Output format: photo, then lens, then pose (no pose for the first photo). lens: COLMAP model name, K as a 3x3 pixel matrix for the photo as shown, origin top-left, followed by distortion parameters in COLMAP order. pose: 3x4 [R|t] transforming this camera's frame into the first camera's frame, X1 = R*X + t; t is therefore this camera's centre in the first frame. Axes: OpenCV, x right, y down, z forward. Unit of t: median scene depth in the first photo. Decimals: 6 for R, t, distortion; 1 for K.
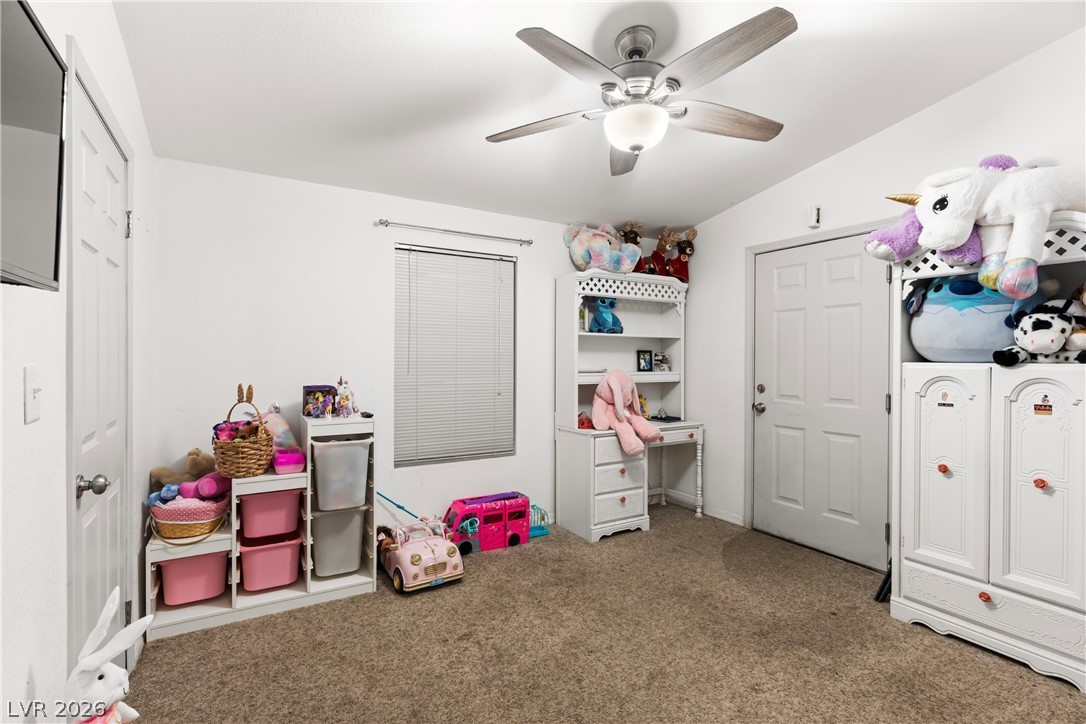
lens RADIAL K [[513.1, 0, 543.5], [0, 513.1, 359.2], [0, 0, 1]] dist [-0.001314, -0.000381]
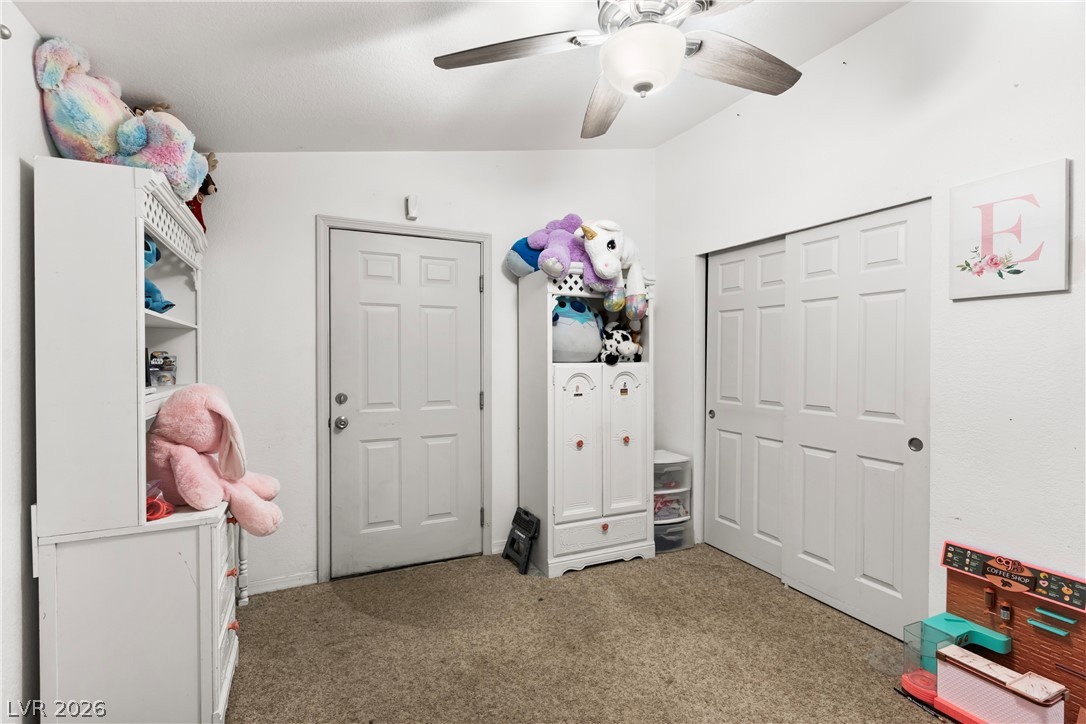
lens RADIAL K [[513.1, 0, 544.4], [0, 513.1, 360.4], [0, 0, 1]] dist [-0.001314, -0.000381]
pose [[0.097647, -0.011469, 0.995155, -0.399515], [0.005061, 0.999926, 0.011027, -0.010921], [-0.995208, 0.003960, 0.097698, 0.721435]]
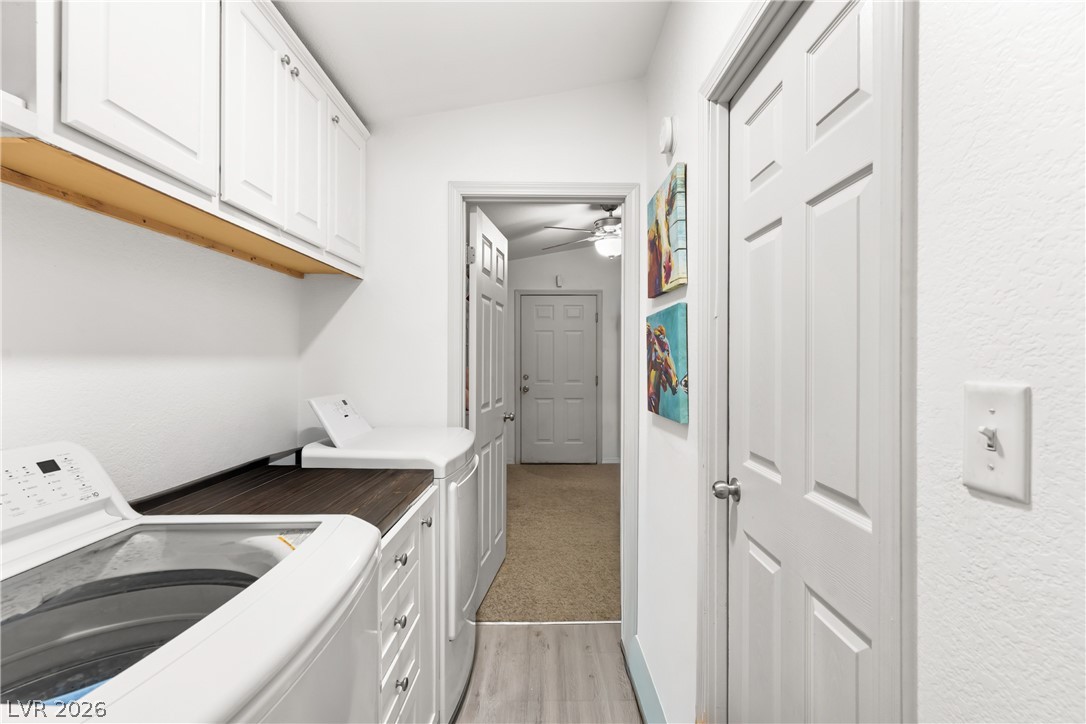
lens RADIAL K [[513.1, 0, 545.2], [0, 513.1, 360.7], [0, 0, 1]] dist [-0.001314, -0.000381]
pose [[0.506095, -0.005312, 0.862461, -1.144342], [0.006633, 0.999975, 0.002267, 0.001226], [-0.862452, 0.004574, 0.506118, 0.134124]]
